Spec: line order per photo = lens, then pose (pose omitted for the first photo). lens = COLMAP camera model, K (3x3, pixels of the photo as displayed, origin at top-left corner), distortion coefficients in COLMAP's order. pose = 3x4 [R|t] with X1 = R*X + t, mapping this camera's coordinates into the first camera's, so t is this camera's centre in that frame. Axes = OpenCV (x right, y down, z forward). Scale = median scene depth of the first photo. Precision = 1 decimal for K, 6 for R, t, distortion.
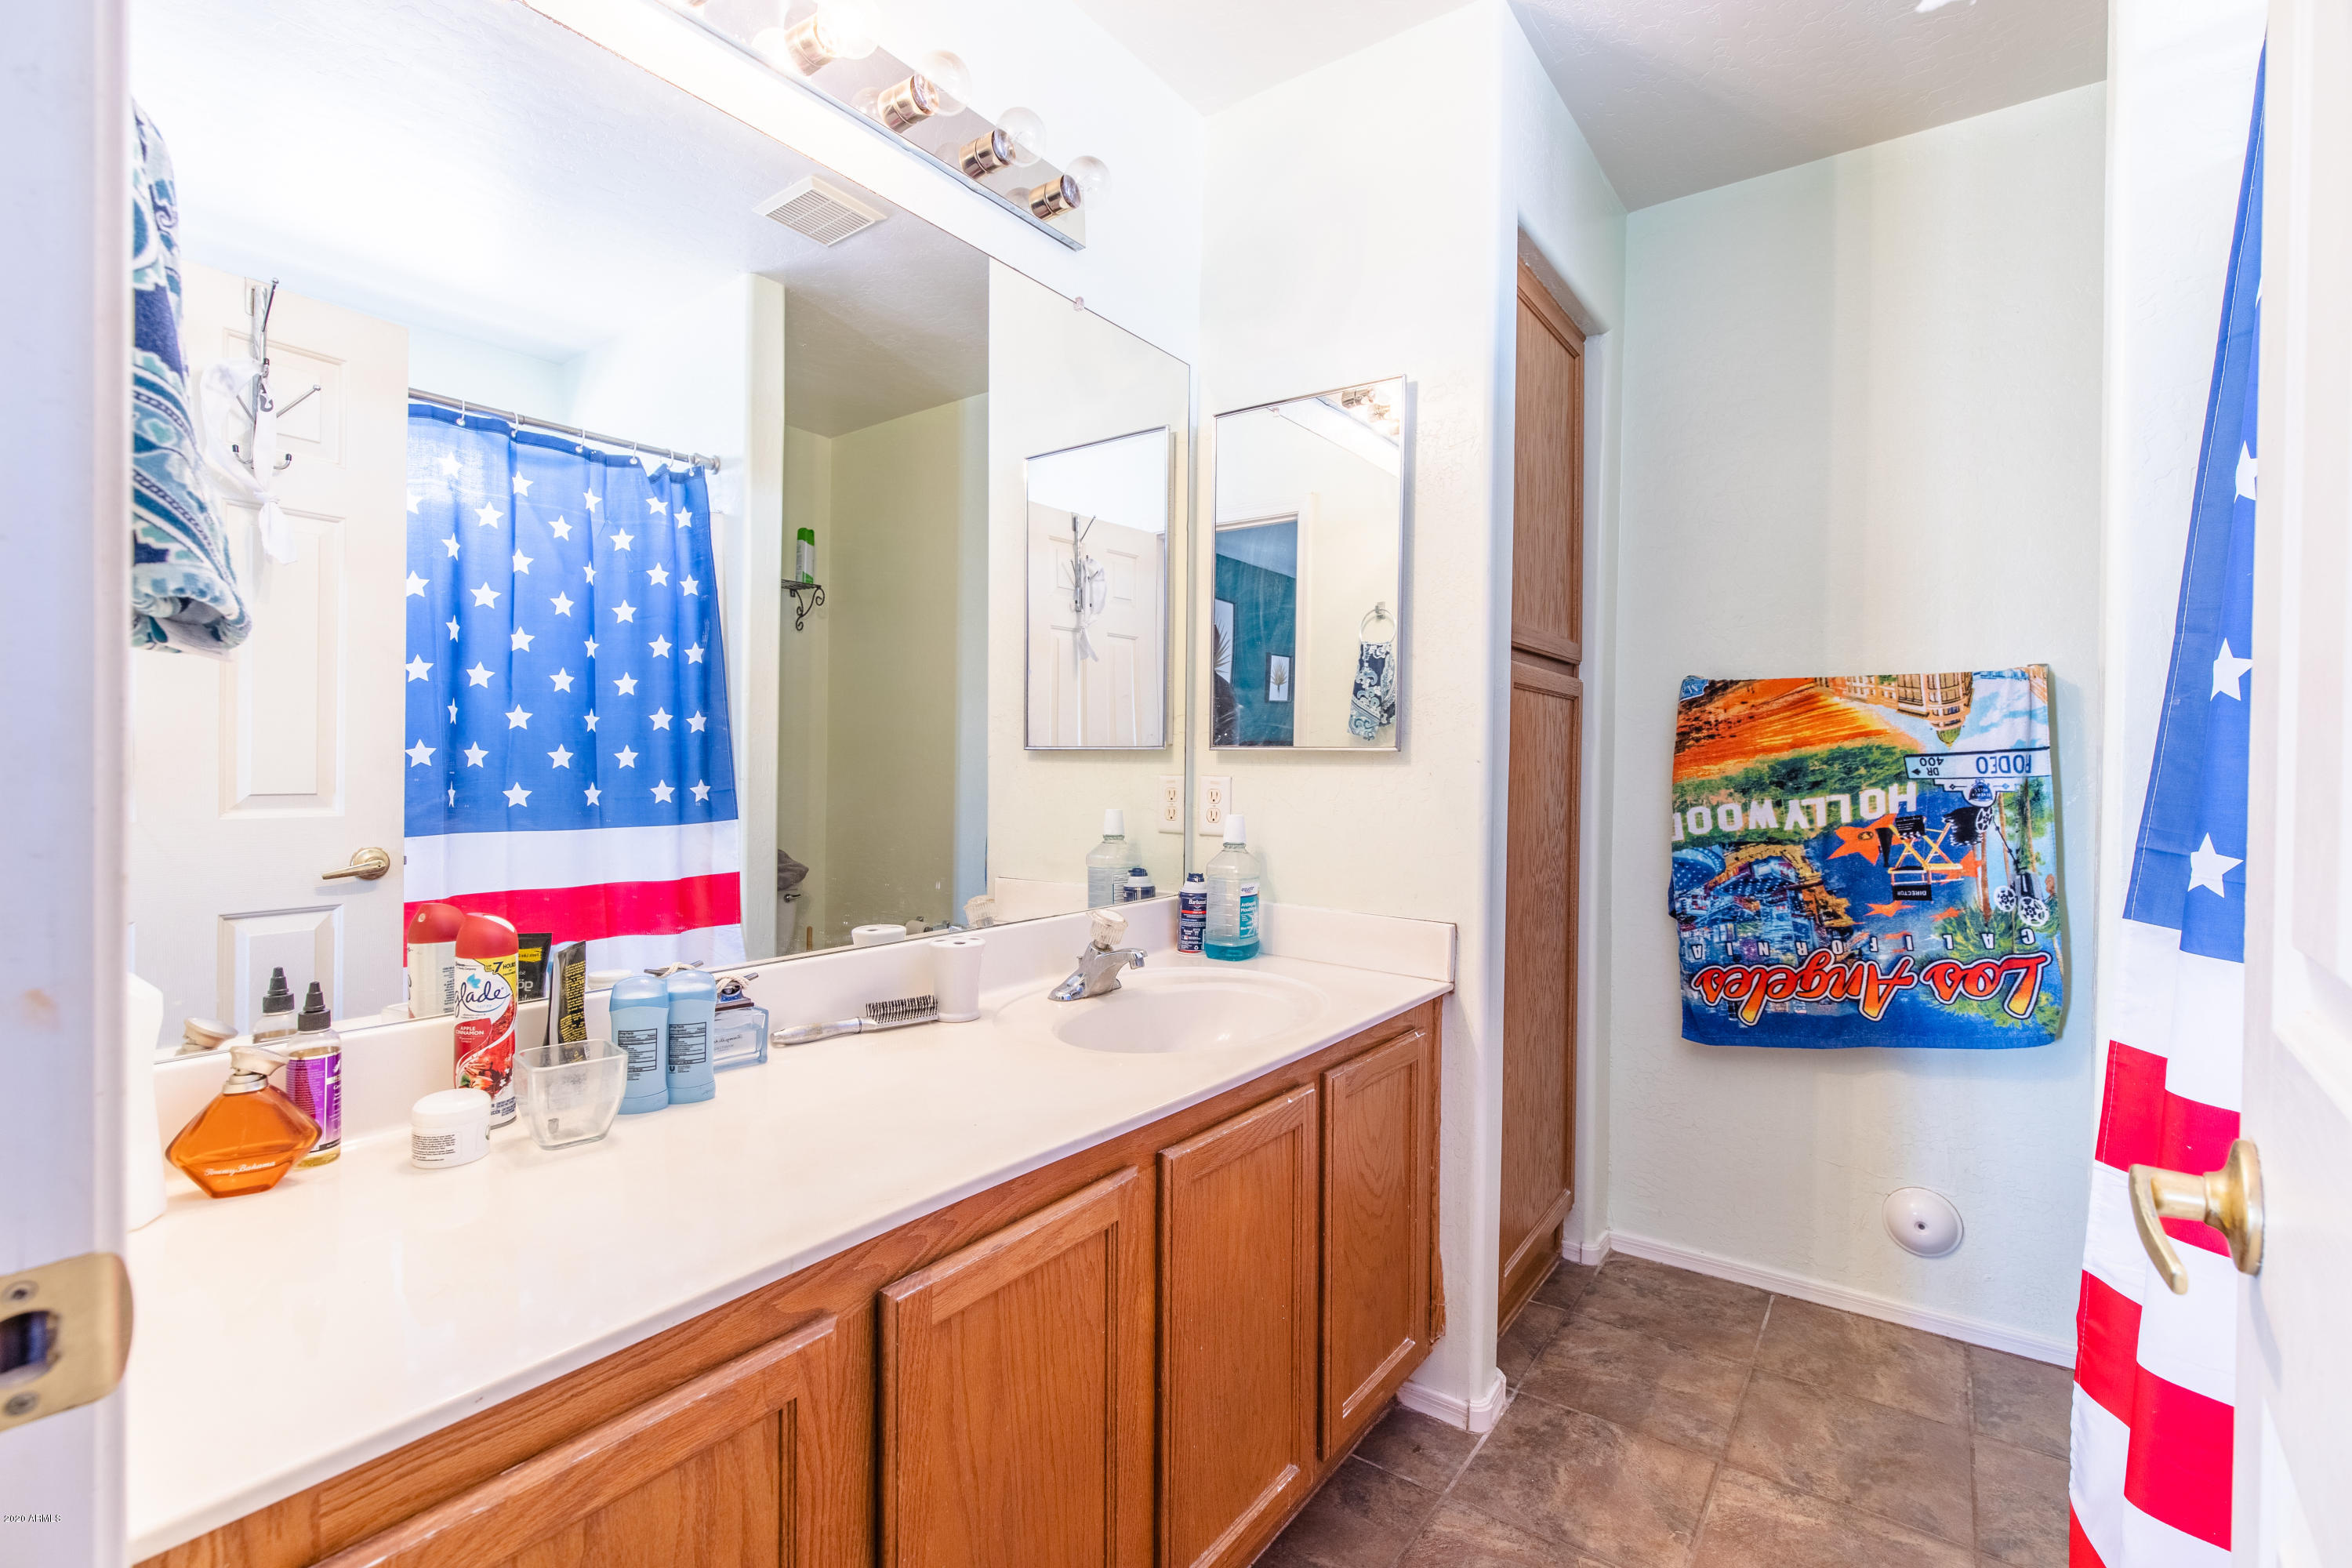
lens RADIAL K [[1075.3, 0, 1179.7], [0, 1075.3, 776.8], [0, 0, 1]] dist [-0.000390, -0.000544]
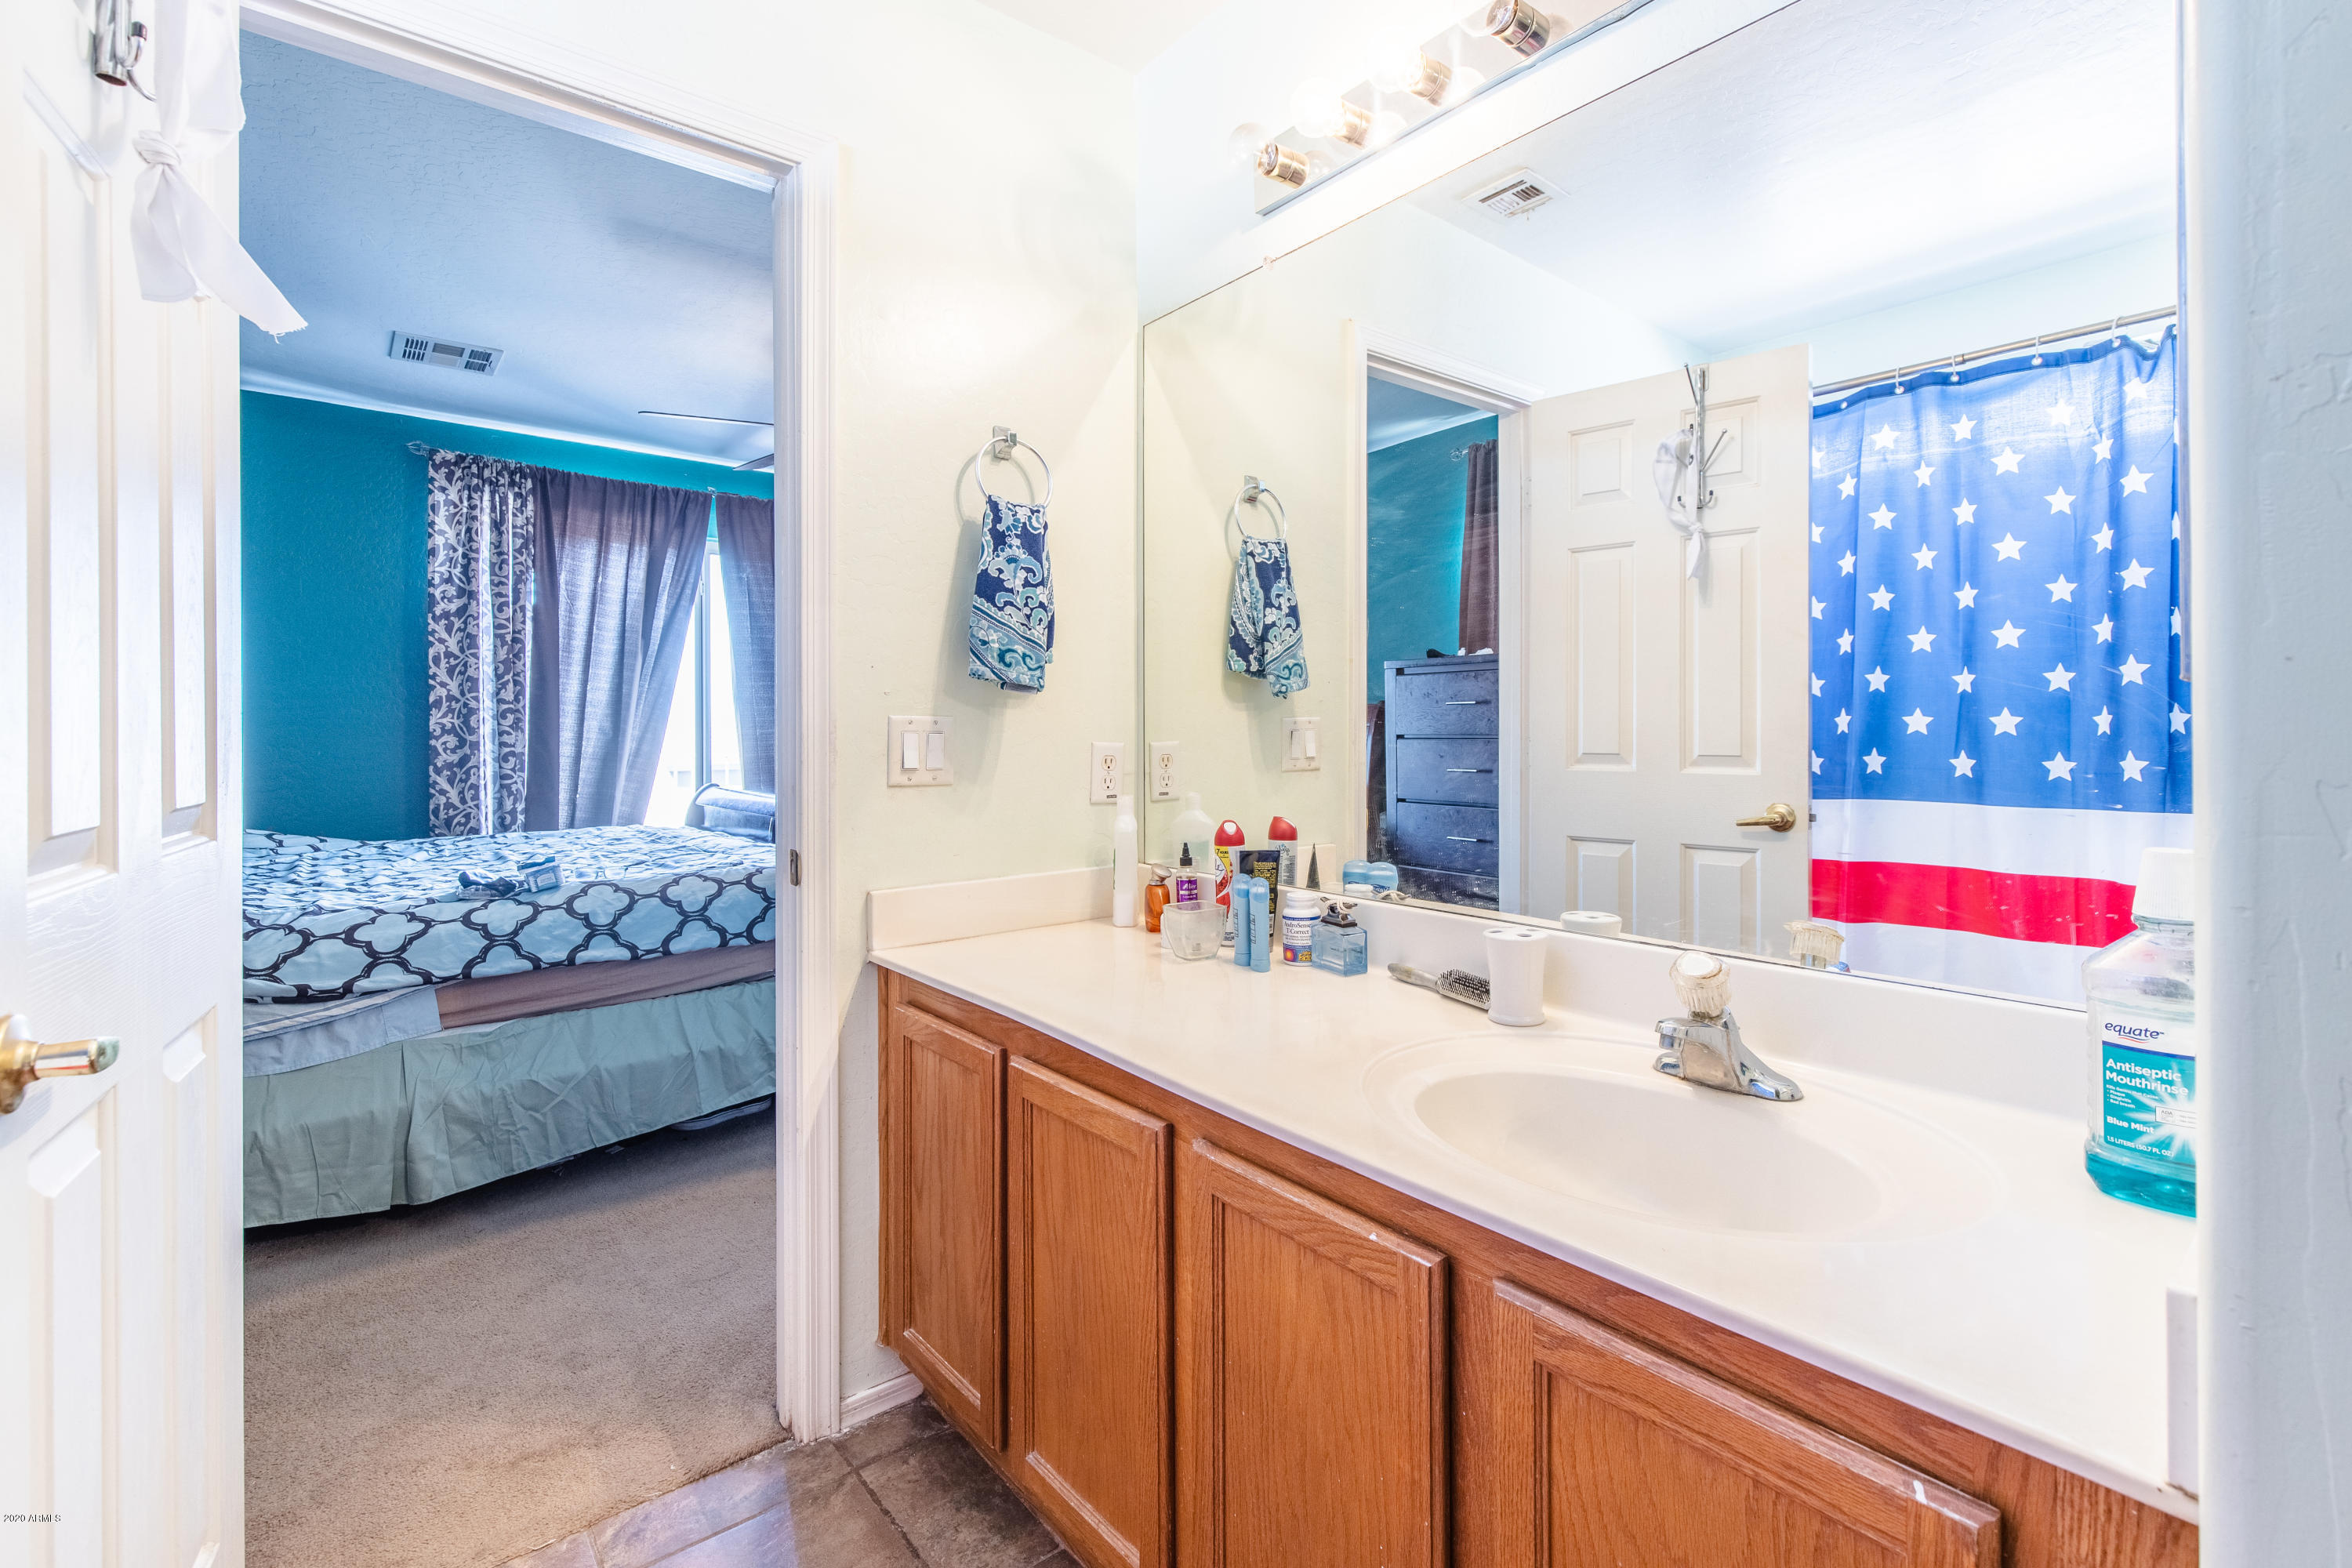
lens RADIAL K [[1075.3, 0, 1224.3], [0, 1075.3, 731.0], [0, 0, 1]] dist [-0.000390, -0.000544]
pose [[-0.250378, -0.001658, -0.968147, 0.491305], [-0.006934, 0.999976, 0.000081, -0.007629], [0.968123, 0.006734, -0.250384, 0.684308]]
